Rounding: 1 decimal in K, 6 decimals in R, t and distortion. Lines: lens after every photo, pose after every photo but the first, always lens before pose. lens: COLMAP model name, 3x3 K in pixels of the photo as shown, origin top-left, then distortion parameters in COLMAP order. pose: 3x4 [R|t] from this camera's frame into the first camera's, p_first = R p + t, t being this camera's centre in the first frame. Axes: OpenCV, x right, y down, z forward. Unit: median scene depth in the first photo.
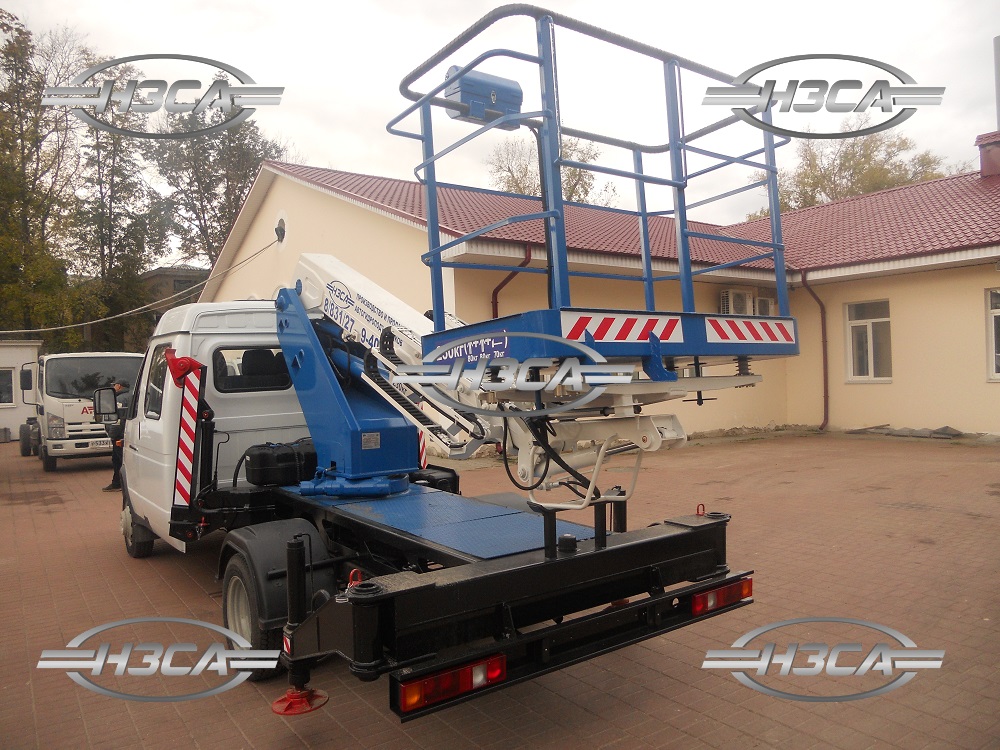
lens RADIAL K [[769.5, 0, 500.0], [0, 769.5, 375.0], [0, 0, 1]] dist [-0.055877, -0.003489]
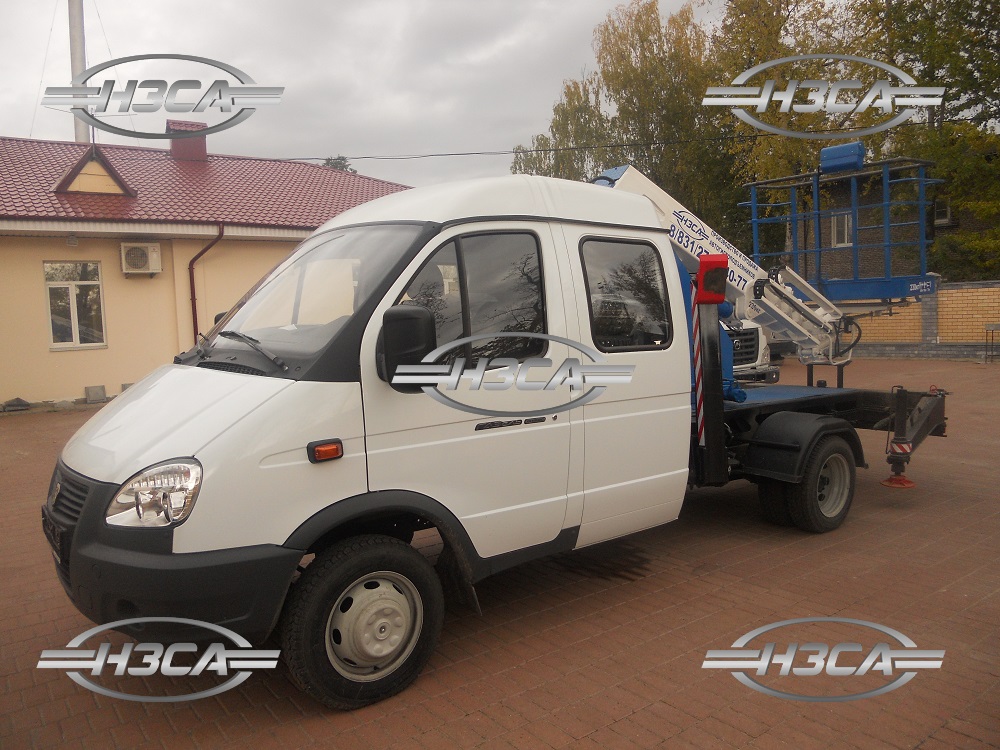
lens RADIAL K [[769.5, 0, 500.0], [0, 769.5, 375.0], [0, 0, 1]] dist [-0.055877, -0.003489]
pose [[-0.052764, -0.043436, 0.997662, -1.208509], [0.033541, 0.998413, 0.045243, 0.046863], [-0.998044, 0.035850, -0.051223, 1.243368]]
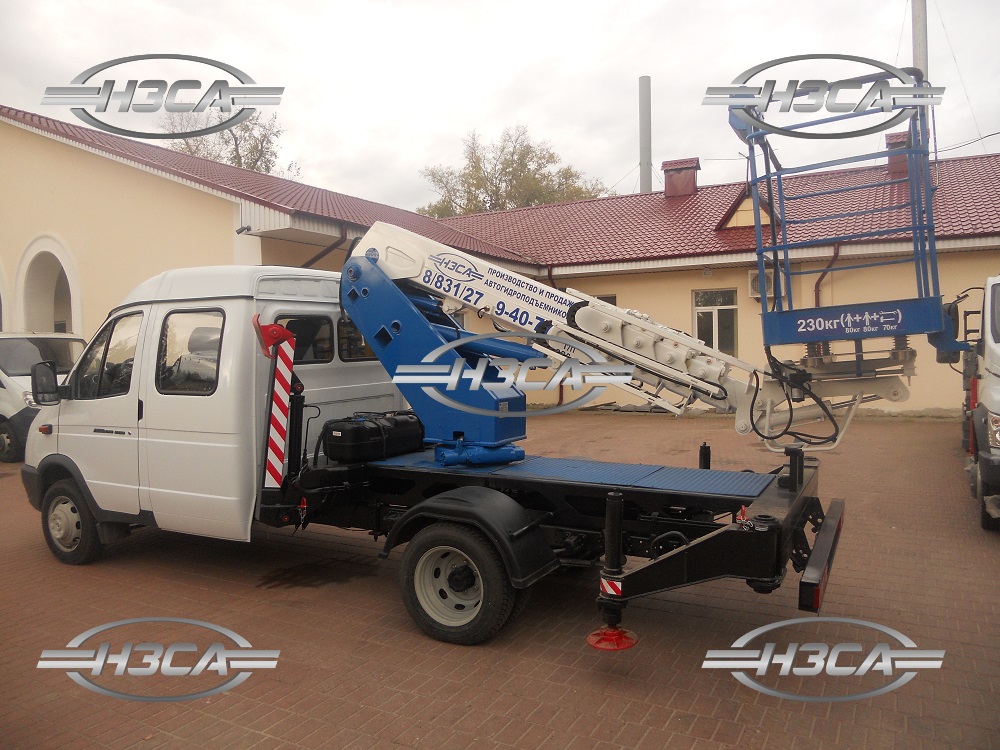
lens RADIAL K [[769.5, 0, 500.0], [0, 769.5, 375.0], [0, 0, 1]] dist [-0.055877, -0.003489]
pose [[0.892030, -0.000030, 0.451976, -0.571192], [-0.008020, 0.999842, 0.015895, 0.019217], [-0.451905, -0.017804, 0.891889, 0.061370]]
